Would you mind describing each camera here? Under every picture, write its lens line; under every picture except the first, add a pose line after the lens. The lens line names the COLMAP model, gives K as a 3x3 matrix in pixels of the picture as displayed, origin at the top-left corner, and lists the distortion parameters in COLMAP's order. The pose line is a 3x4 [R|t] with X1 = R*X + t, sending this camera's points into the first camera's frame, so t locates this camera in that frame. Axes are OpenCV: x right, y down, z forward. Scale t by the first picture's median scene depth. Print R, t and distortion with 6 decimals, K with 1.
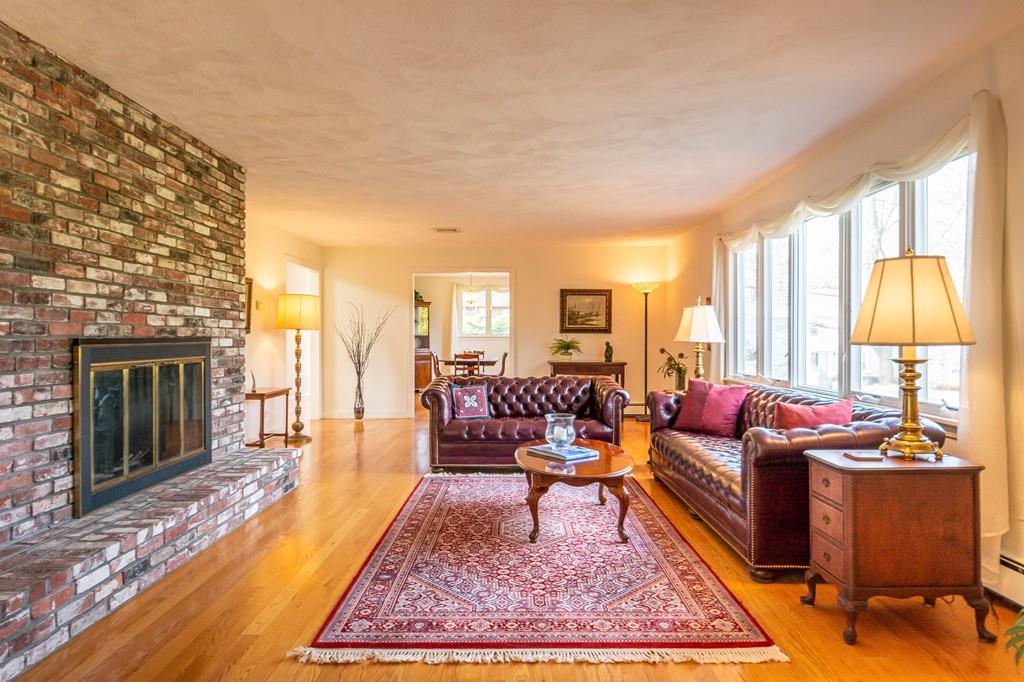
lens RADIAL K [[606.8, 0, 511.0], [0, 606.8, 336.5], [0, 0, 1]] dist [0.002488, -0.003798]
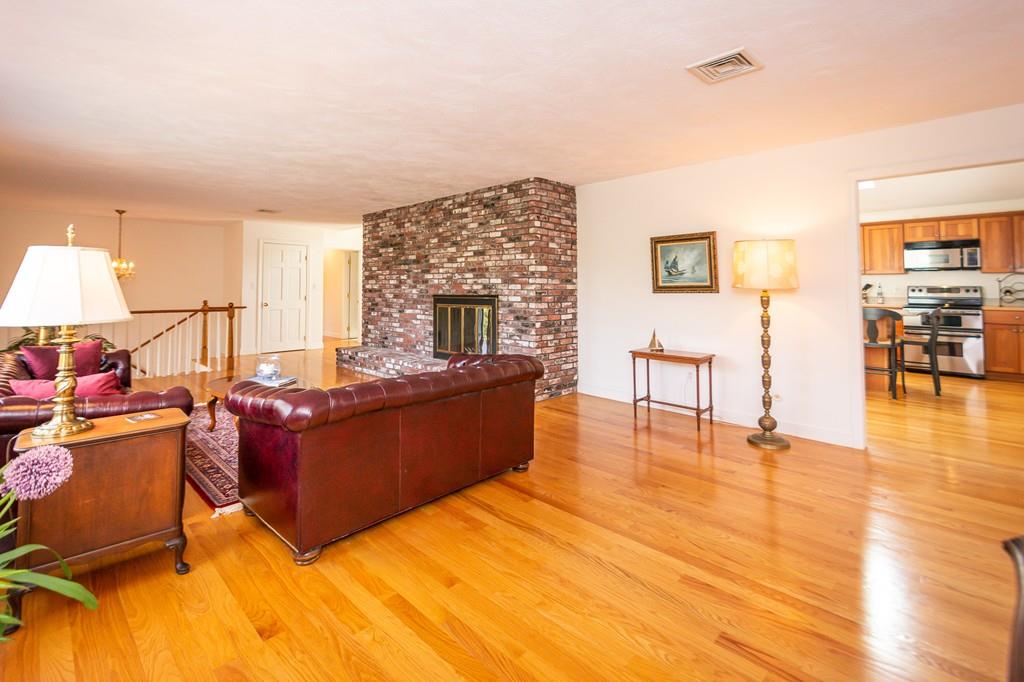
lens RADIAL K [[489.9, 0, 515.0], [0, 489.9, 264.3], [0, 0, 1]] dist [-0.002496, -0.000321]
pose [[-0.699010, -0.026898, -0.714606, 0.573716], [0.005086, 0.999080, -0.042582, -0.033474], [0.715094, -0.033400, -0.698230, 2.479810]]
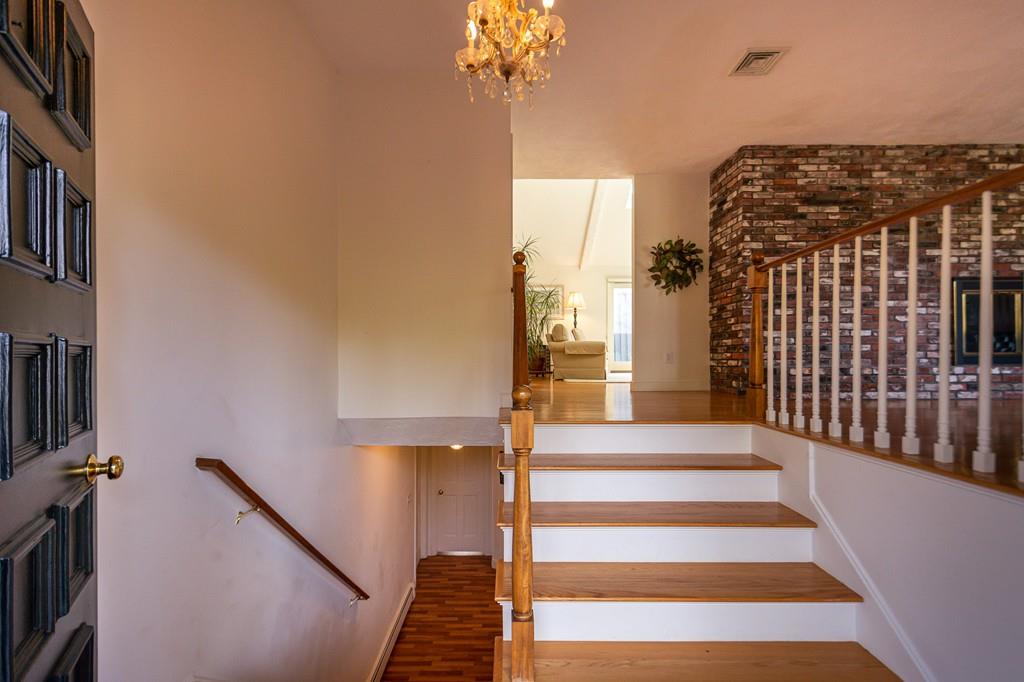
lens RADIAL K [[454.0, 0, 509.6], [0, 454.0, 352.1], [0, 0, 1]] dist [0.000674, 0.000020]
pose [[0.011741, -0.002130, -0.999929, 0.683649], [0.003009, 0.999993, -0.002095, 0.217158], [0.999927, -0.002985, 0.011748, -0.439348]]
